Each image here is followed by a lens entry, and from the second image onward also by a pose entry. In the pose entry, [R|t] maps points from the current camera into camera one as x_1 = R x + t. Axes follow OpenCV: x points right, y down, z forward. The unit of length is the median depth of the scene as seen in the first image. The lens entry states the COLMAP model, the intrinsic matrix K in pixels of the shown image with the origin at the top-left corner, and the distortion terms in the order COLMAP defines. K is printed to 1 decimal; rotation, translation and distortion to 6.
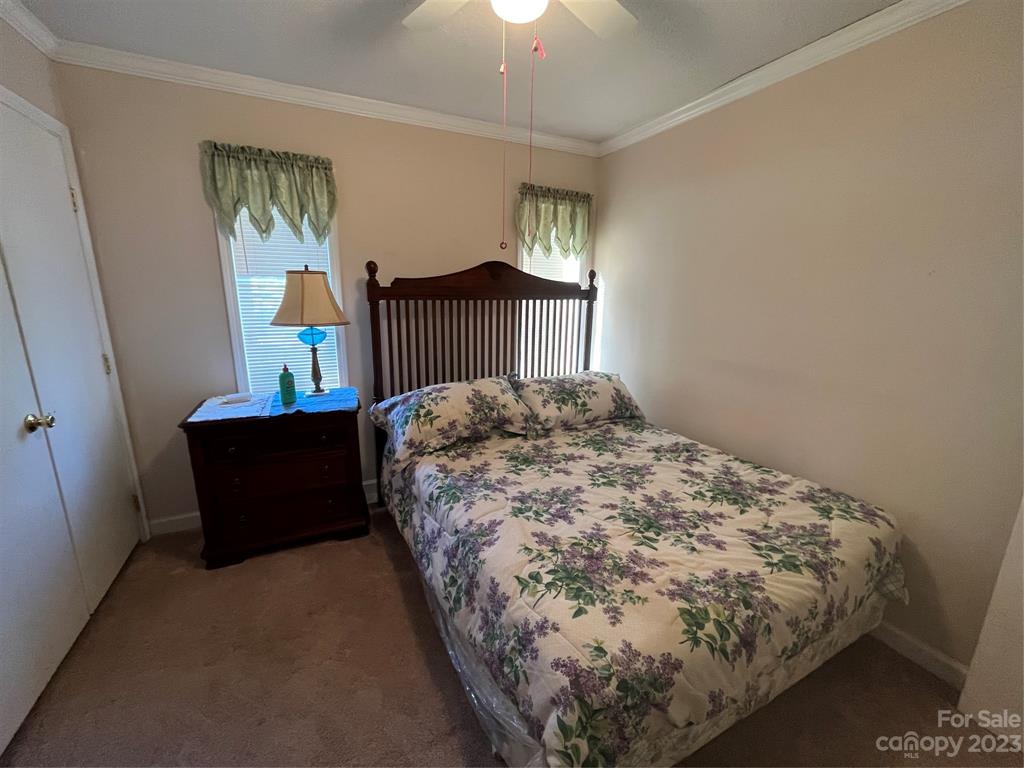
lens RADIAL K [[422.3, 0, 508.0], [0, 422.3, 382.2], [0, 0, 1]] dist [-0.003129, 0.000282]
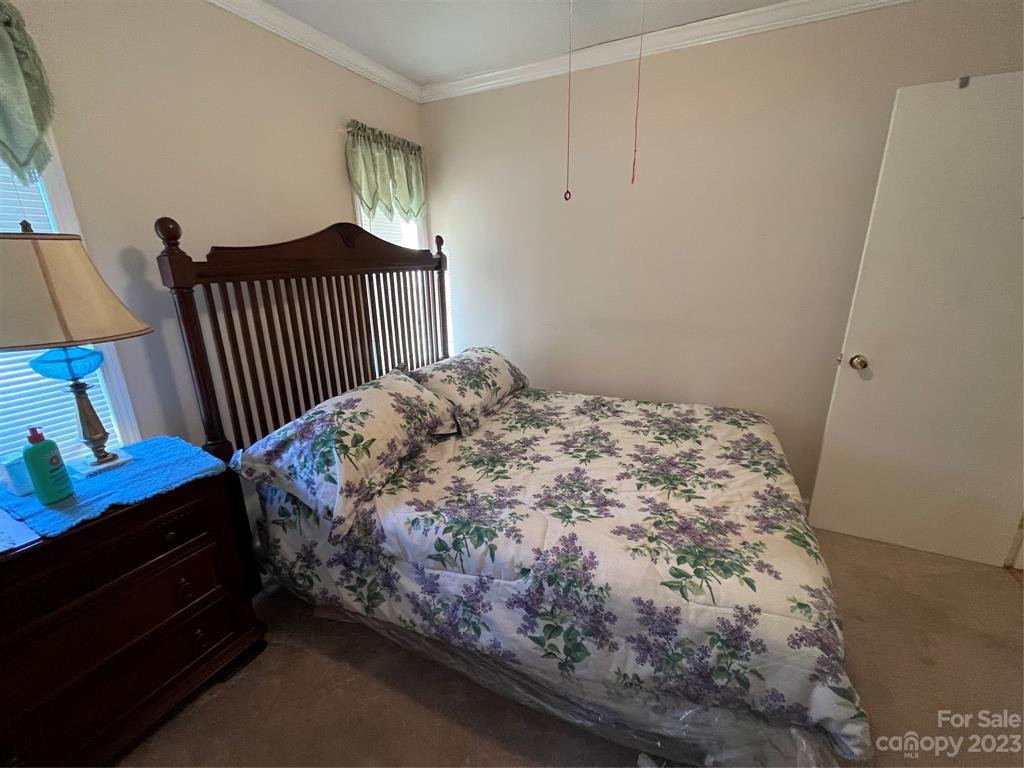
lens RADIAL K [[422.3, 0, 511.4], [0, 422.3, 382.5], [0, 0, 1]] dist [-0.003129, 0.000282]
pose [[0.781775, -0.204016, 0.589241, -0.381976], [0.164840, 0.978963, 0.120250, -0.062796], [-0.601378, 0.003122, 0.798958, 0.279535]]
